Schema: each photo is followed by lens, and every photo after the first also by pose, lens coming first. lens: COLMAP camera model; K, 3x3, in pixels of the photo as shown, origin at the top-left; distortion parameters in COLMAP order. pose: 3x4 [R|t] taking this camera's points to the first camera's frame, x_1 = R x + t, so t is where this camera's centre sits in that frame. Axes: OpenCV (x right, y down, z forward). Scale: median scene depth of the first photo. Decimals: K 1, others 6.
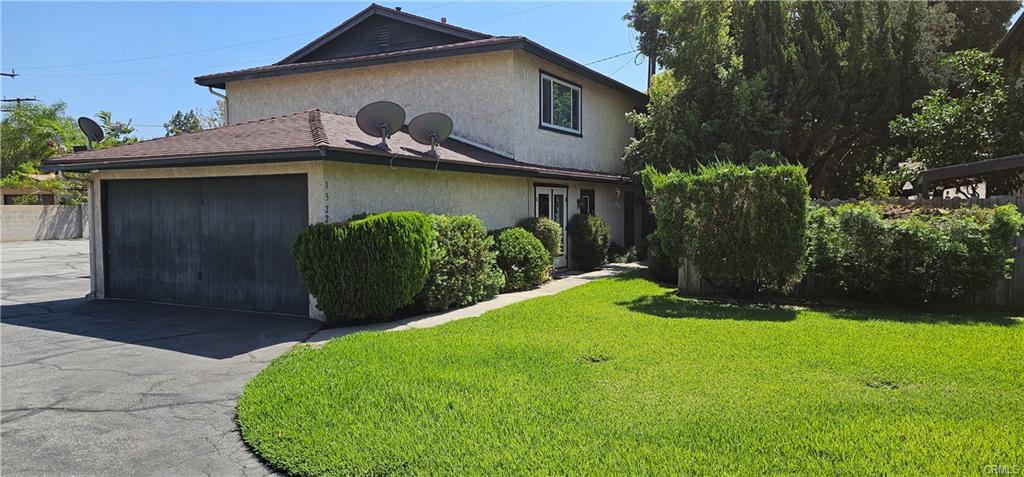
lens RADIAL K [[673.6, 0, 510.8], [0, 673.6, 260.2], [0, 0, 1]] dist [0.005163, 0.000113]
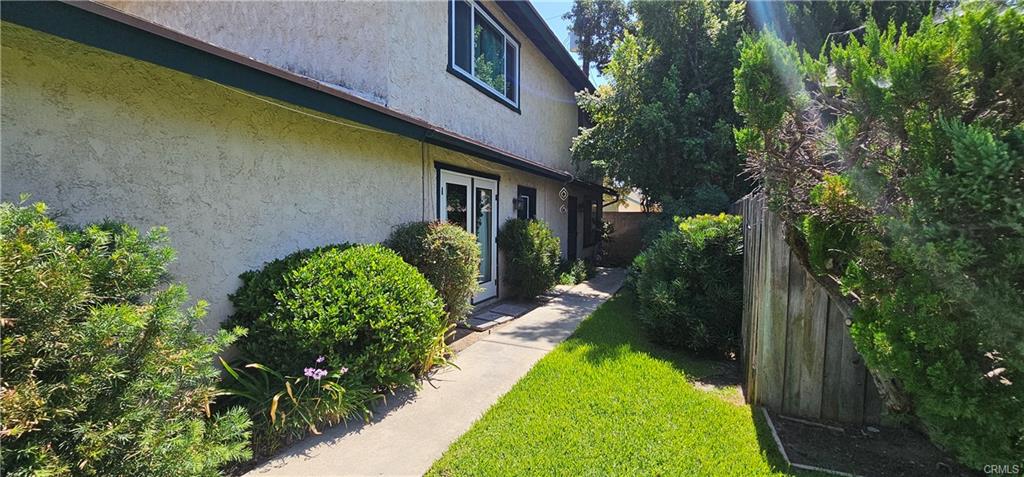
lens RADIAL K [[432.5, 0, 512.0], [0, 432.5, 238.5], [0, 0, 1]] dist [-0.000941, -0.000073]
pose [[0.996059, 0.008201, 0.088312, 0.060574], [-0.005315, 0.999445, -0.032872, -0.034913], [-0.088533, 0.032273, 0.995550, 0.573542]]
